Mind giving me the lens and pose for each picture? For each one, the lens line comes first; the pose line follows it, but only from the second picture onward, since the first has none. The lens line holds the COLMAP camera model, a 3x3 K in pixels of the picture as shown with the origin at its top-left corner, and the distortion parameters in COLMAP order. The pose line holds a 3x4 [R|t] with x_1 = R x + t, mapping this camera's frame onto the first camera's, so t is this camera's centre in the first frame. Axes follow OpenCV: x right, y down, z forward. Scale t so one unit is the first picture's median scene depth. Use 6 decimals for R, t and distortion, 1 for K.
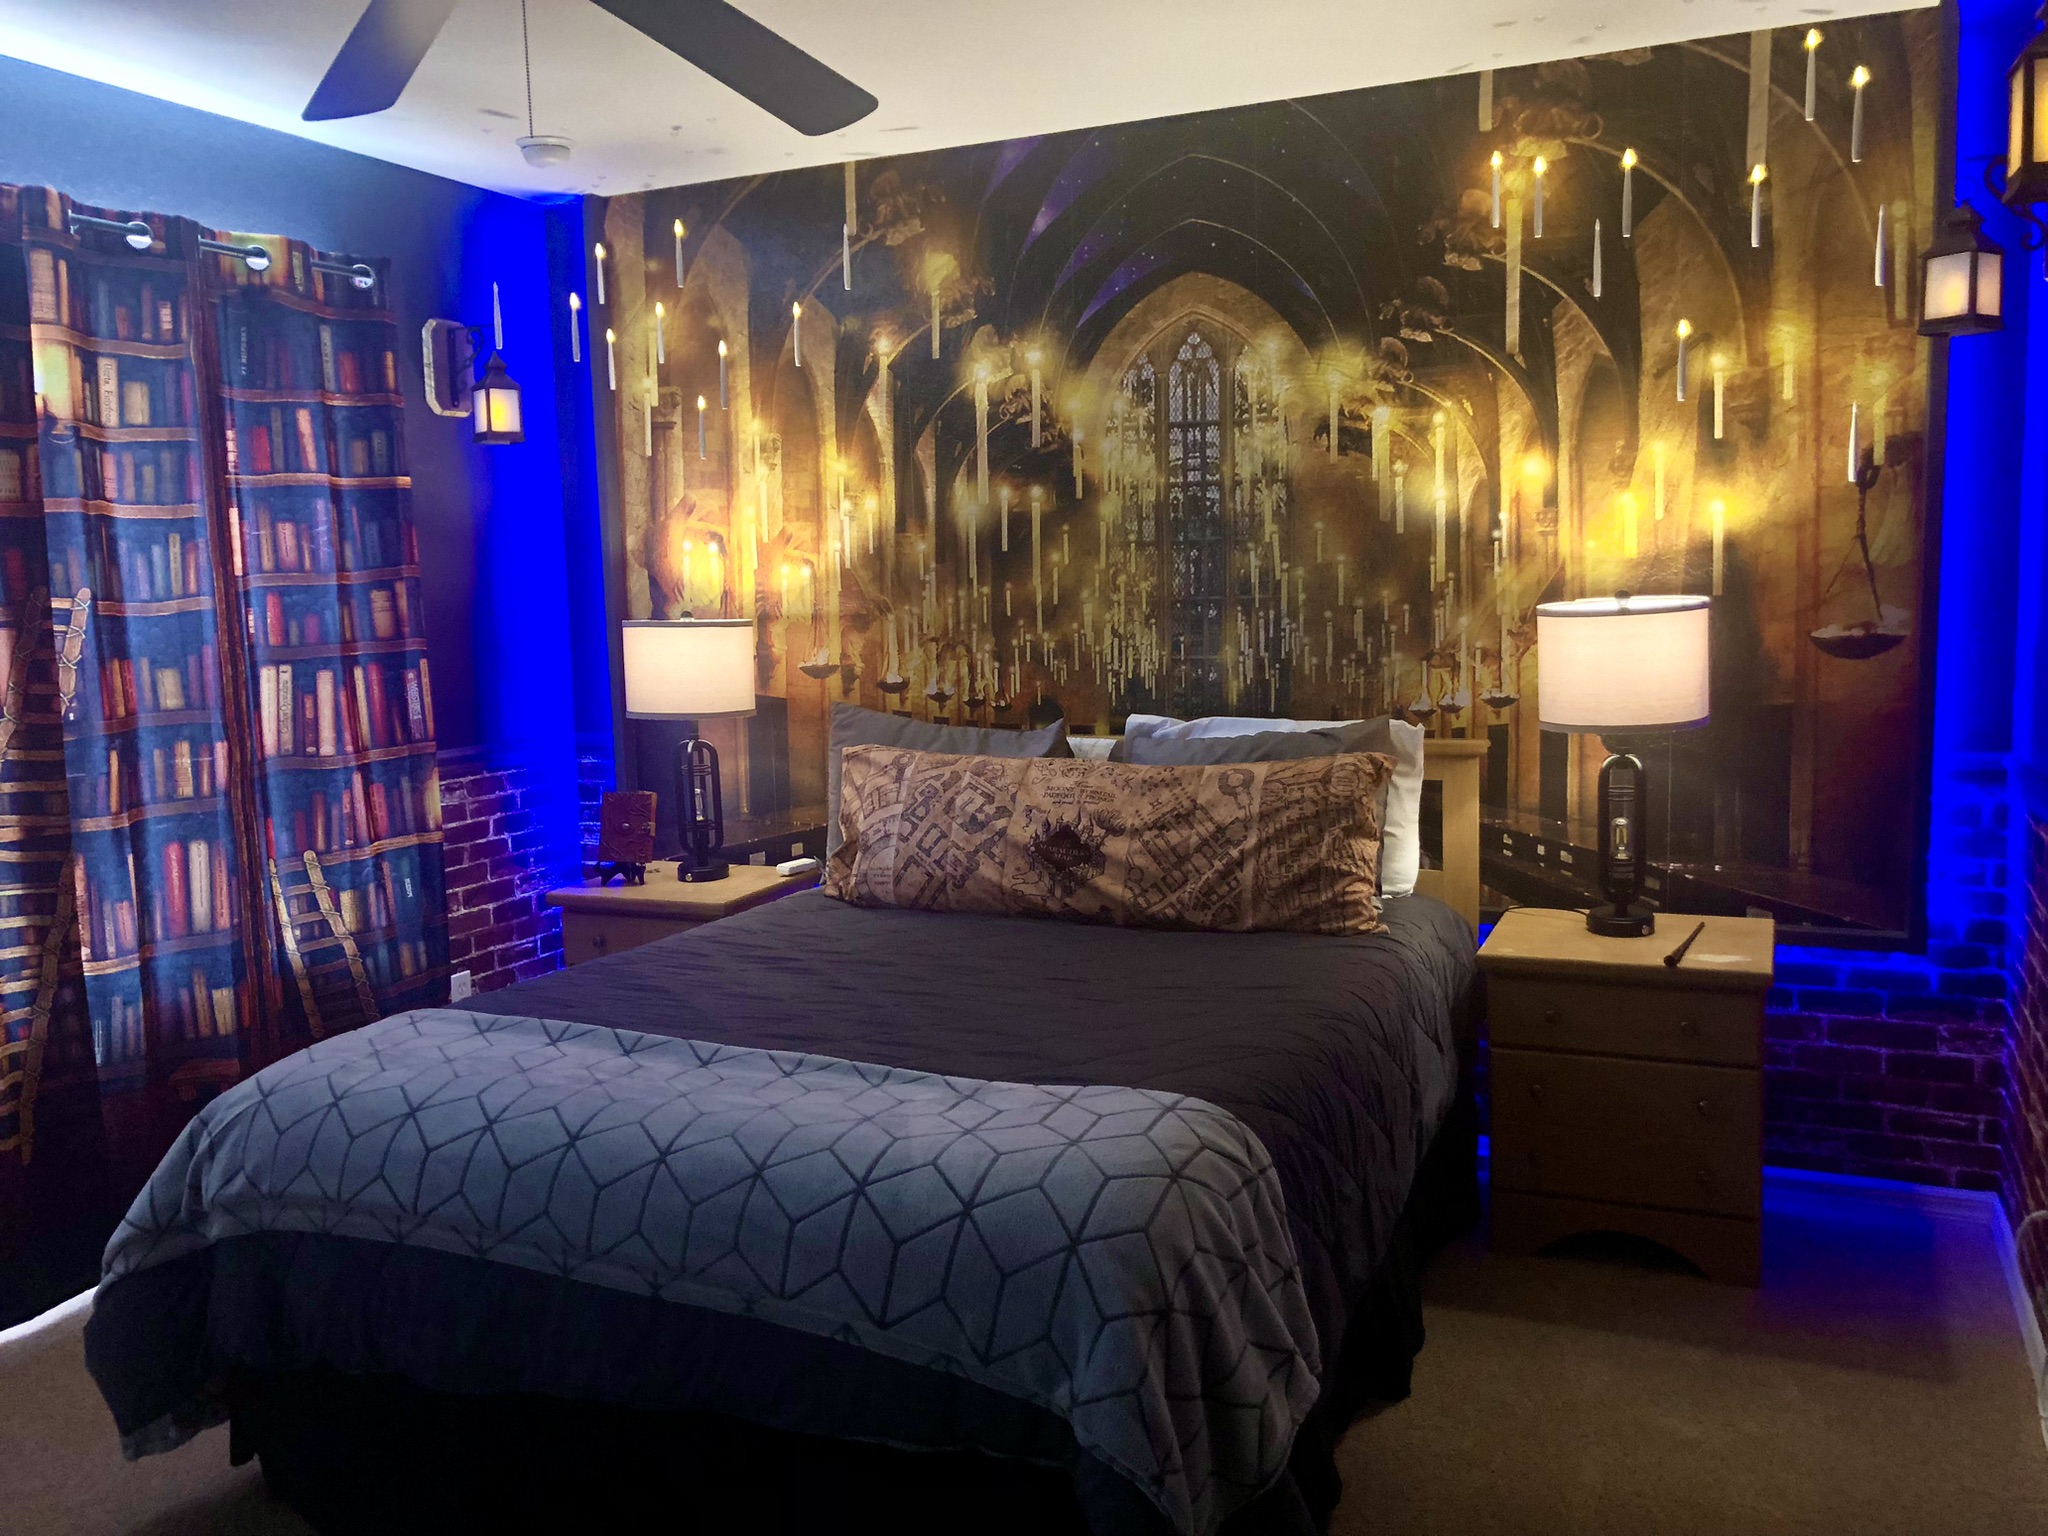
lens RADIAL K [[1688.2, 0, 1024.6], [0, 1688.2, 784.6], [0, 0, 1]] dist [0.027752, -0.042915]
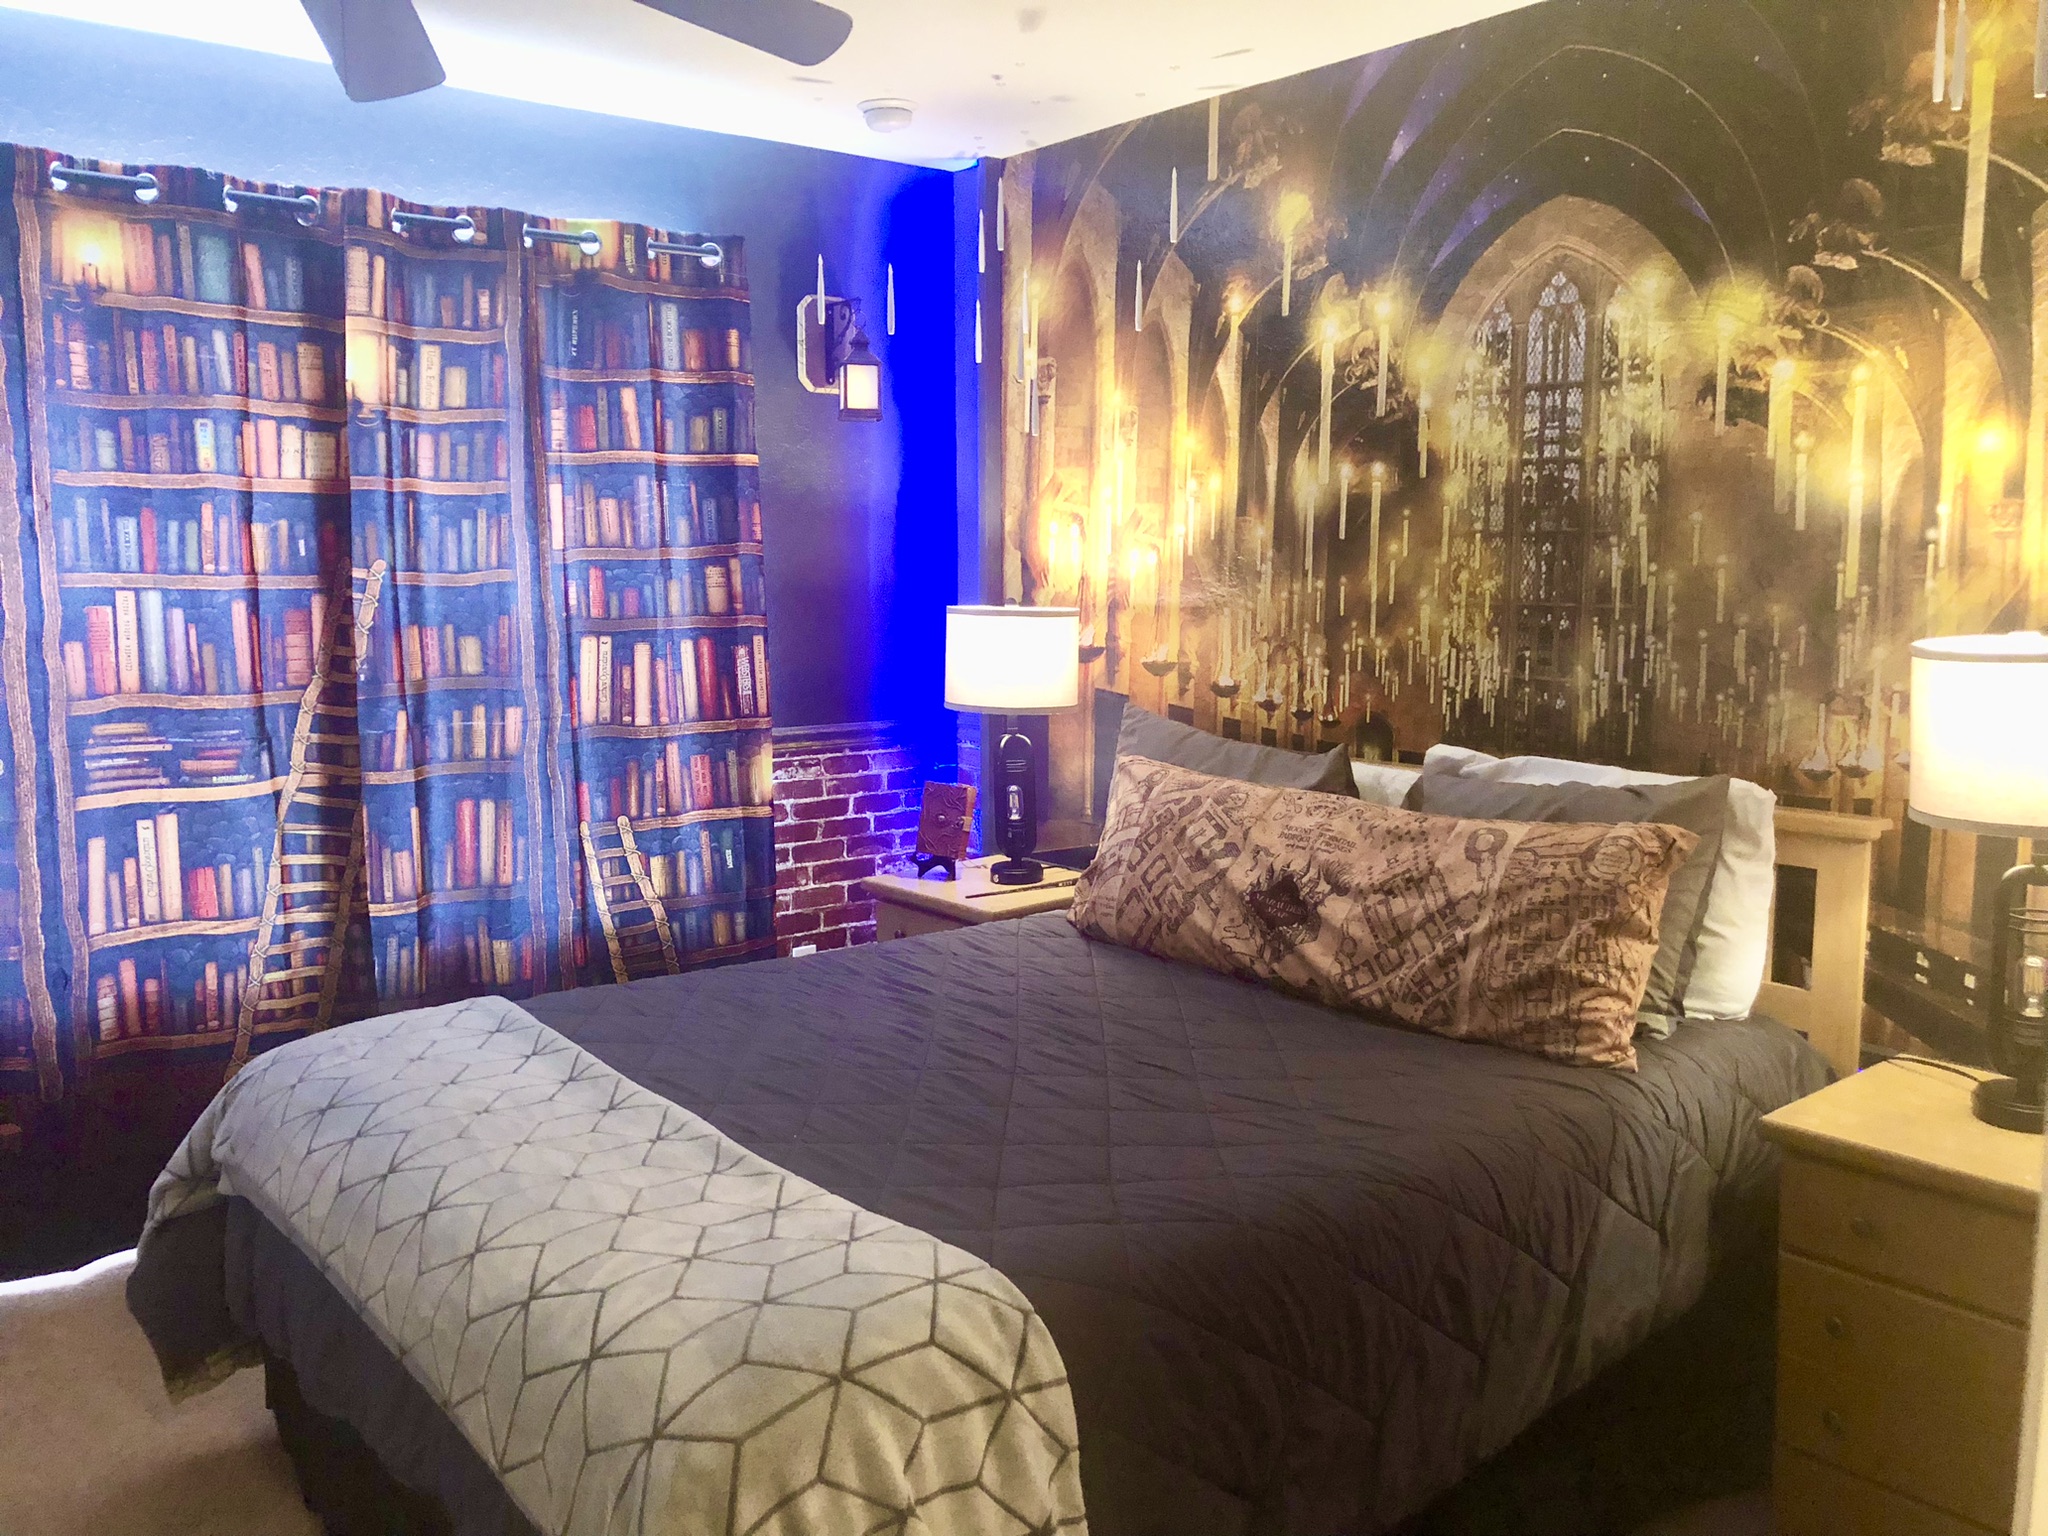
lens RADIAL K [[1688.2, 0, 1019.6], [0, 1688.2, 768.4], [0, 0, 1]] dist [0.027752, -0.042915]
pose [[0.891426, 0.082629, -0.445570, 0.261873], [-0.077871, 0.996541, 0.029013, -0.040265], [0.446426, 0.008834, 0.894777, 0.188338]]
